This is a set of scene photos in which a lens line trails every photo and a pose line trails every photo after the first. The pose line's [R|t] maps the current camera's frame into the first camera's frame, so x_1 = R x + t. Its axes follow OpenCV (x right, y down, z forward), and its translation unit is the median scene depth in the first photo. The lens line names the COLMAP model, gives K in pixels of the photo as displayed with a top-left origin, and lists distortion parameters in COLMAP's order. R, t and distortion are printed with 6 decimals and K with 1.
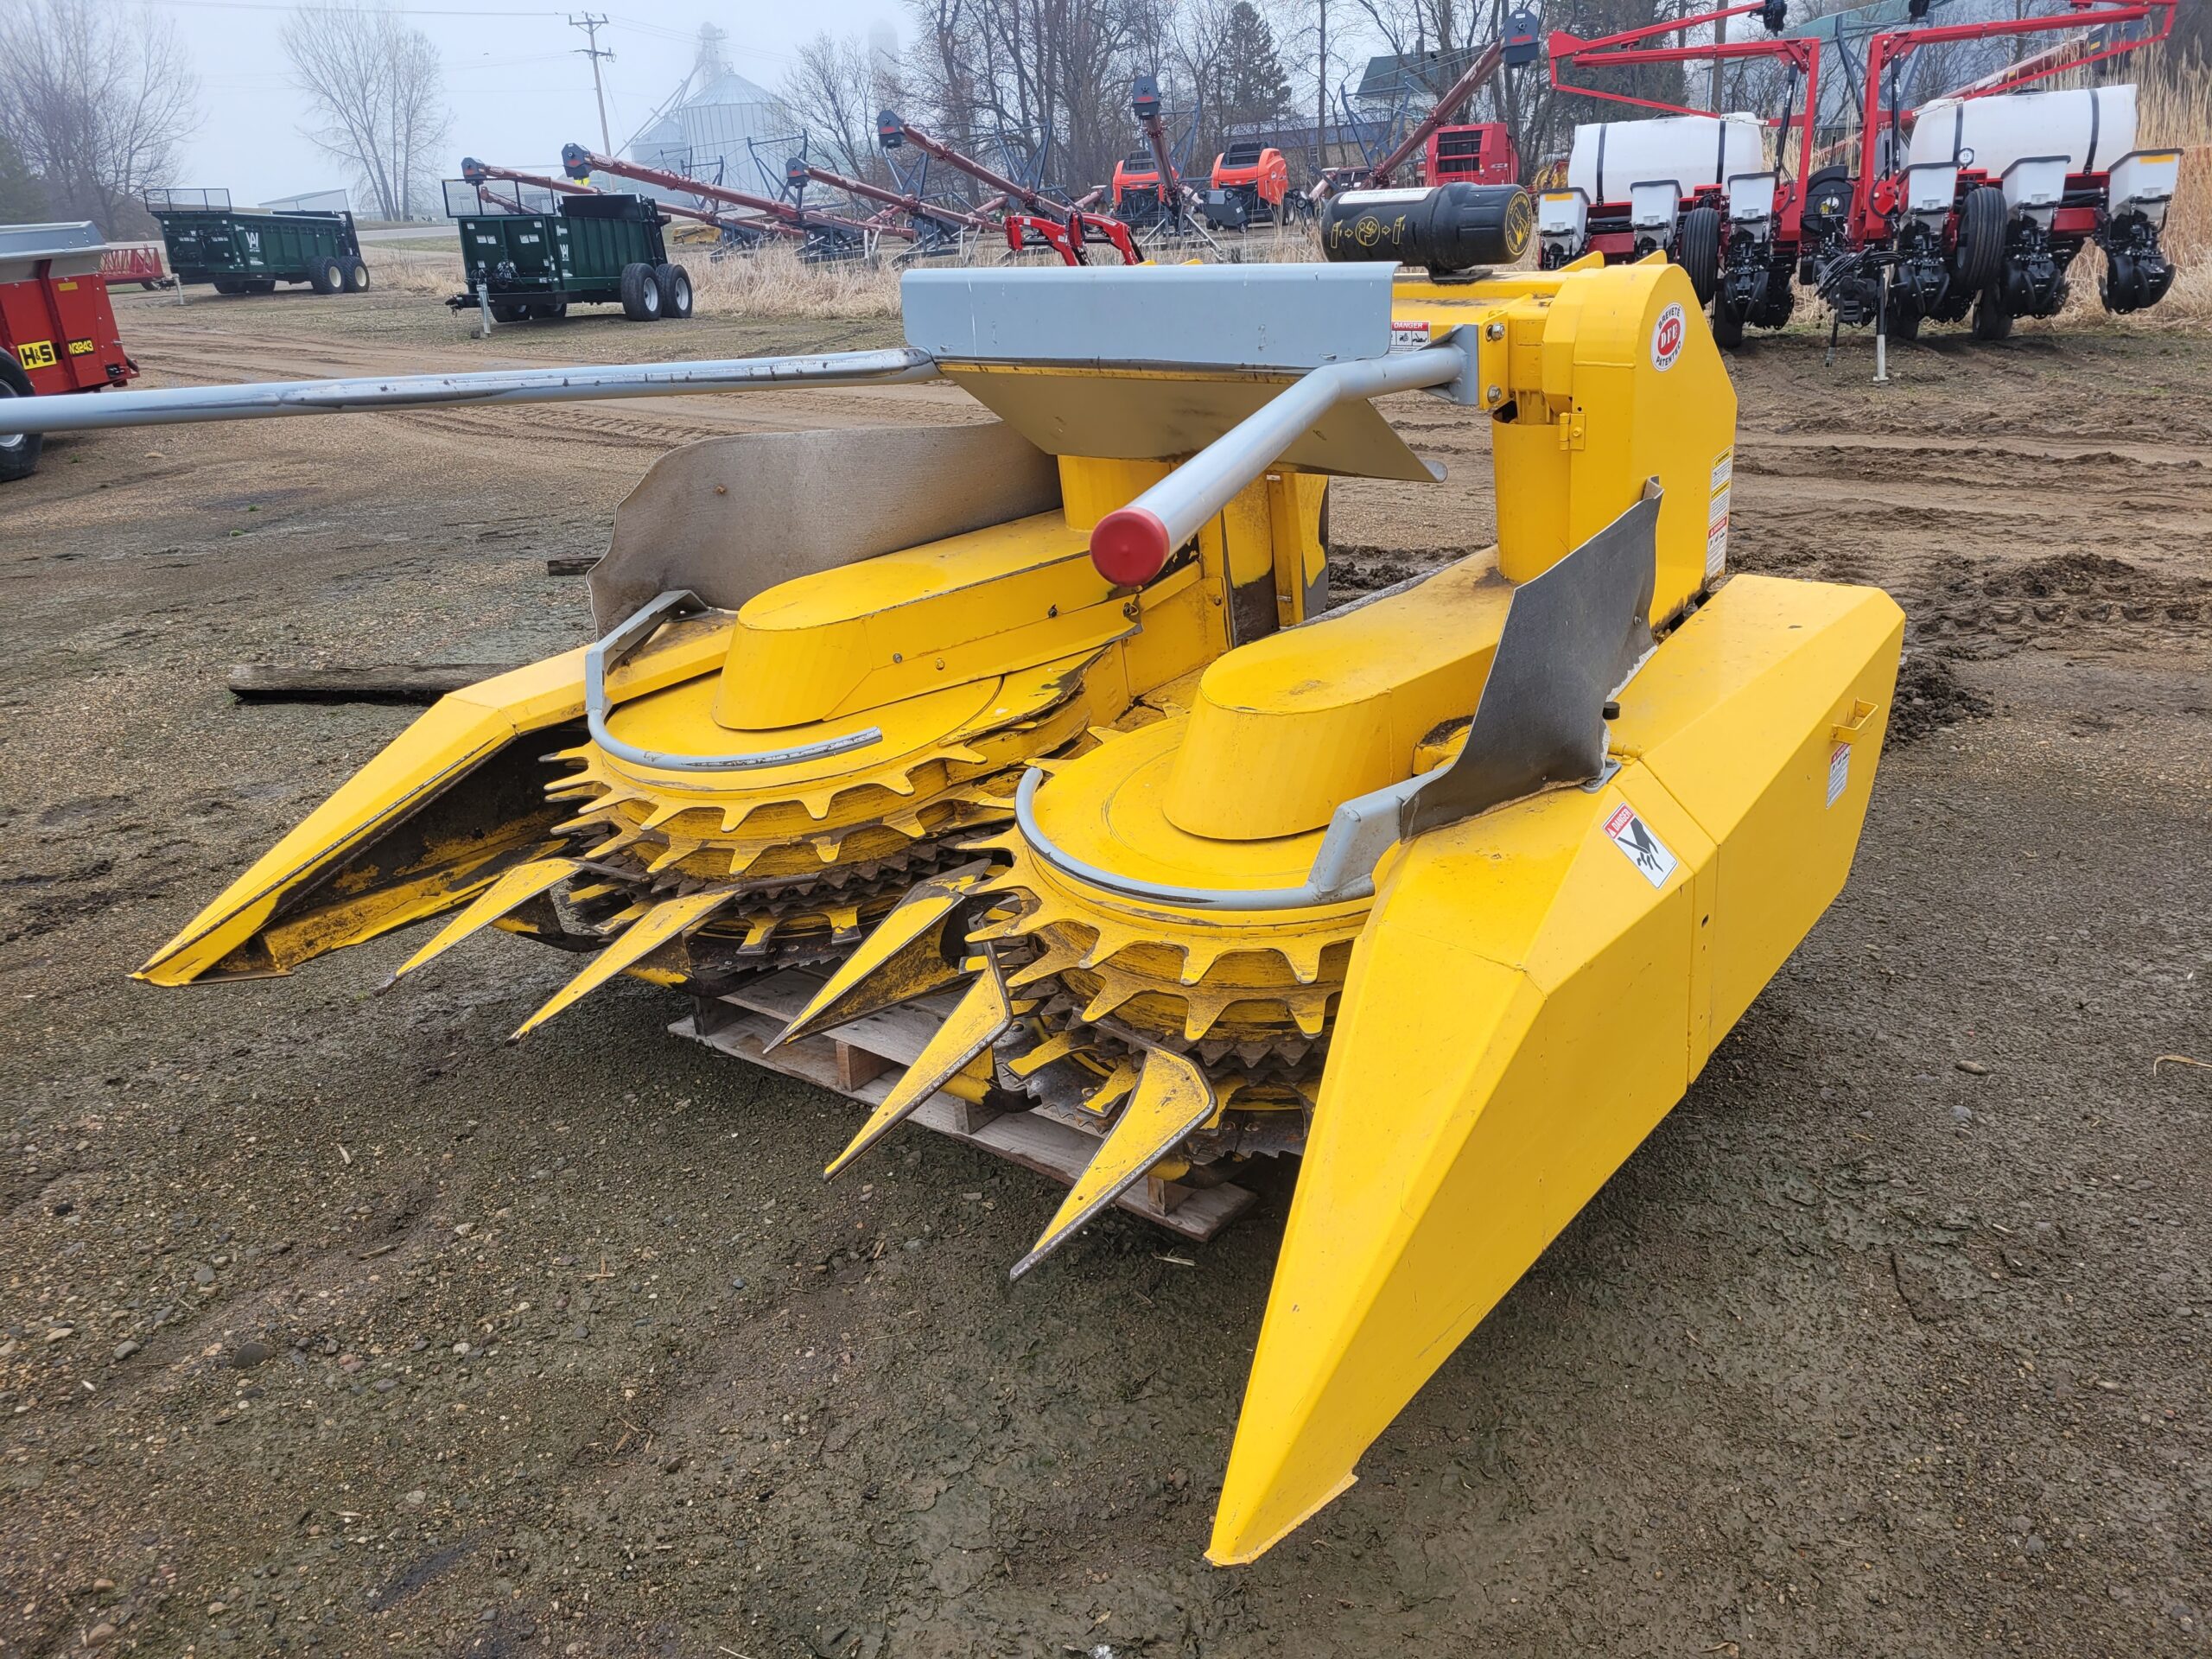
lens RADIAL K [[1639.1, 0, 1106.0], [0, 1639.1, 829.5], [0, 0, 1]] dist [0.050871, -0.034999]
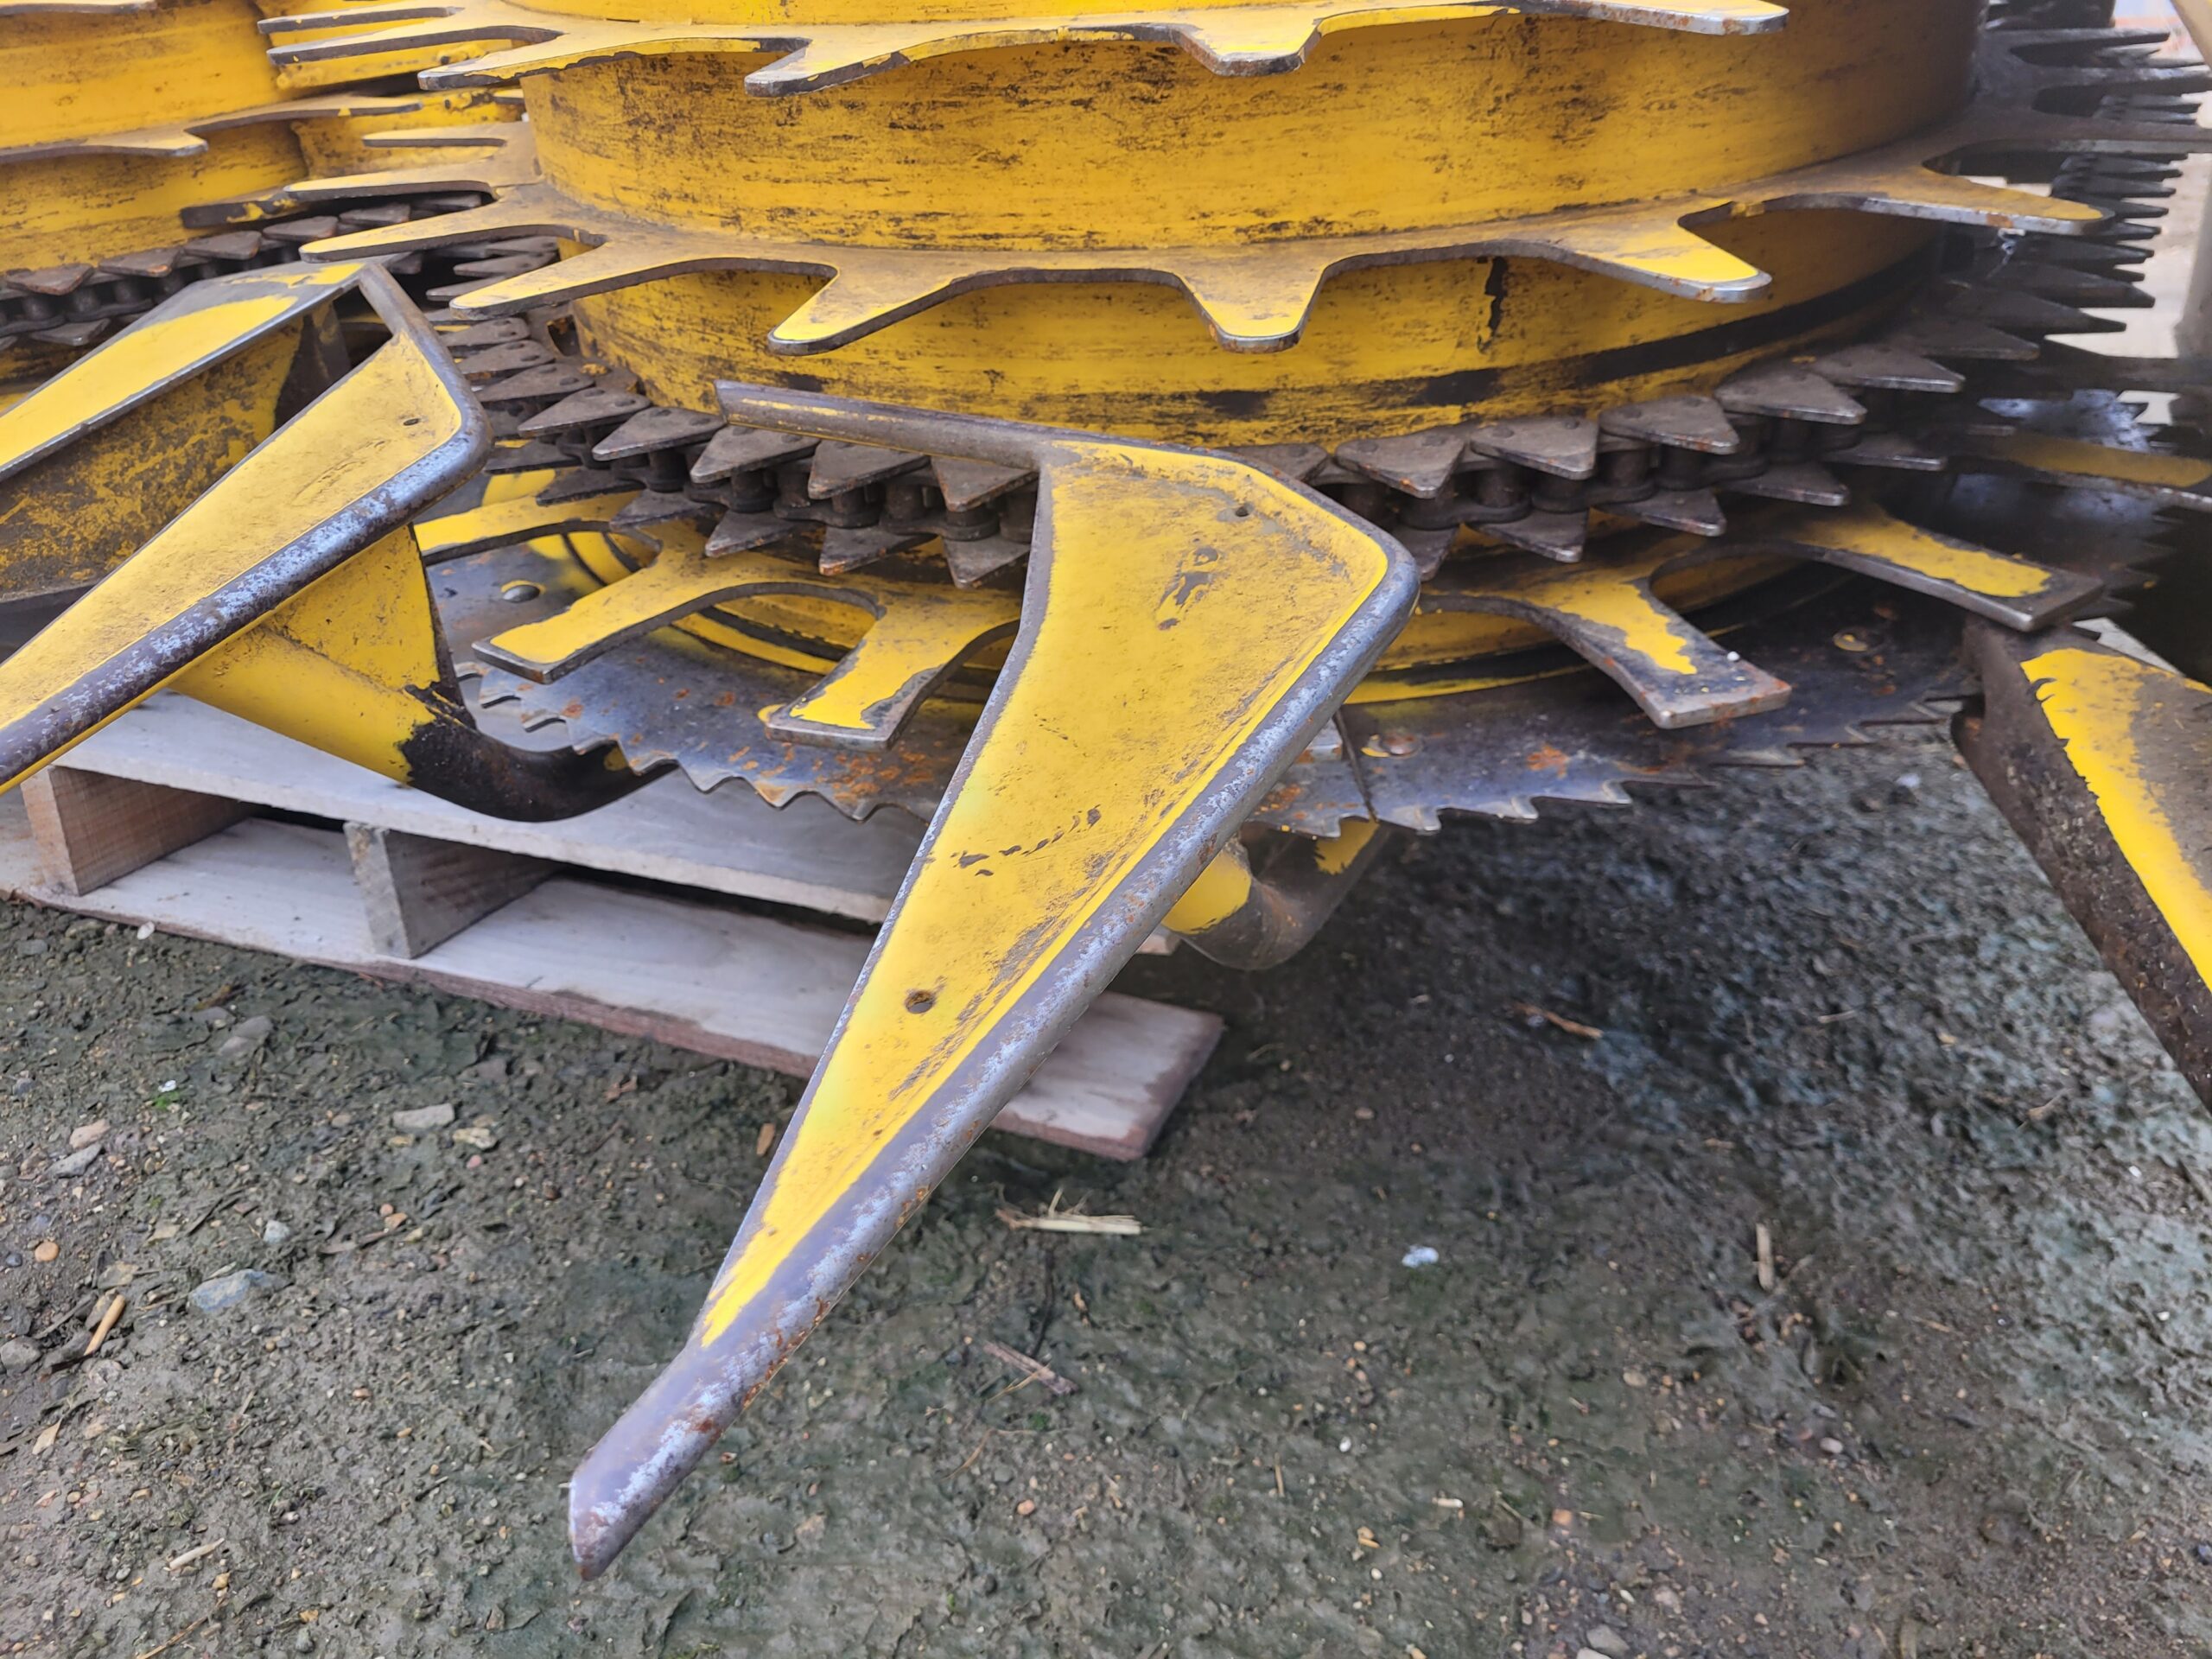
lens RADIAL K [[1639.1, 0, 1106.0], [0, 1639.1, 829.5], [0, 0, 1]] dist [0.050871, -0.034999]
pose [[0.956903, -0.074114, 0.280791, -0.038635], [0.056569, 0.995935, 0.070094, 0.151907], [-0.284844, -0.051189, 0.957206, 0.652376]]
